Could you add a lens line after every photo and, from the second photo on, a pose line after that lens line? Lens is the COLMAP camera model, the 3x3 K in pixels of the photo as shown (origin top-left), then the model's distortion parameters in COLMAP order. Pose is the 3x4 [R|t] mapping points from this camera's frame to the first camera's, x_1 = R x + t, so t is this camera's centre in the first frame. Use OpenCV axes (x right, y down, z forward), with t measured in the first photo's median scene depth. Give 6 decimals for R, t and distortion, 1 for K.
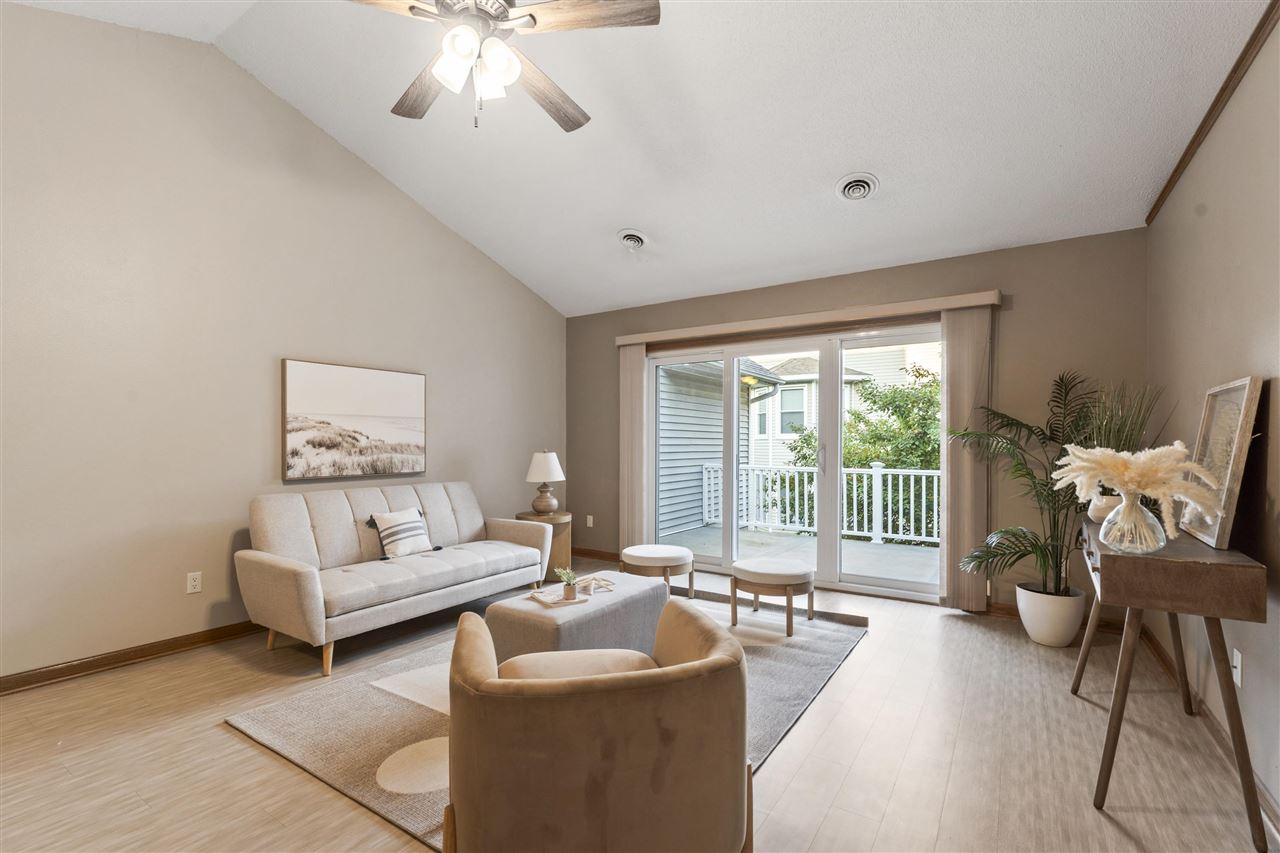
lens RADIAL K [[569.4, 0, 641.1], [0, 569.4, 438.3], [0, 0, 1]] dist [-0.003299, -0.000149]
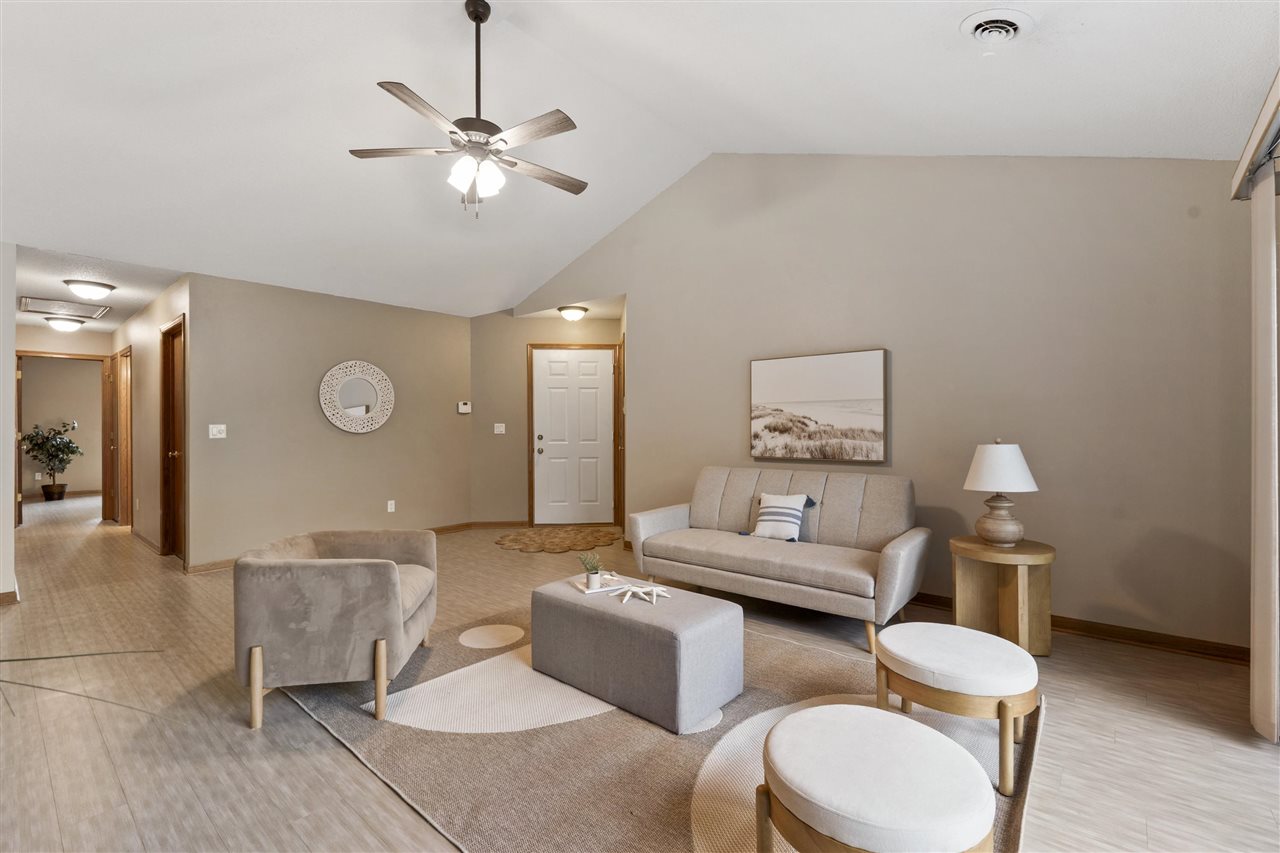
lens RADIAL K [[569.4, 0, 640.1], [0, 569.4, 422.8], [0, 0, 1]] dist [-0.003299, -0.000149]
pose [[-0.122522, -0.001807, -0.992464, 0.599525], [0.013634, 0.999901, -0.003504, -0.001681], [0.992372, -0.013961, -0.122485, 0.844833]]
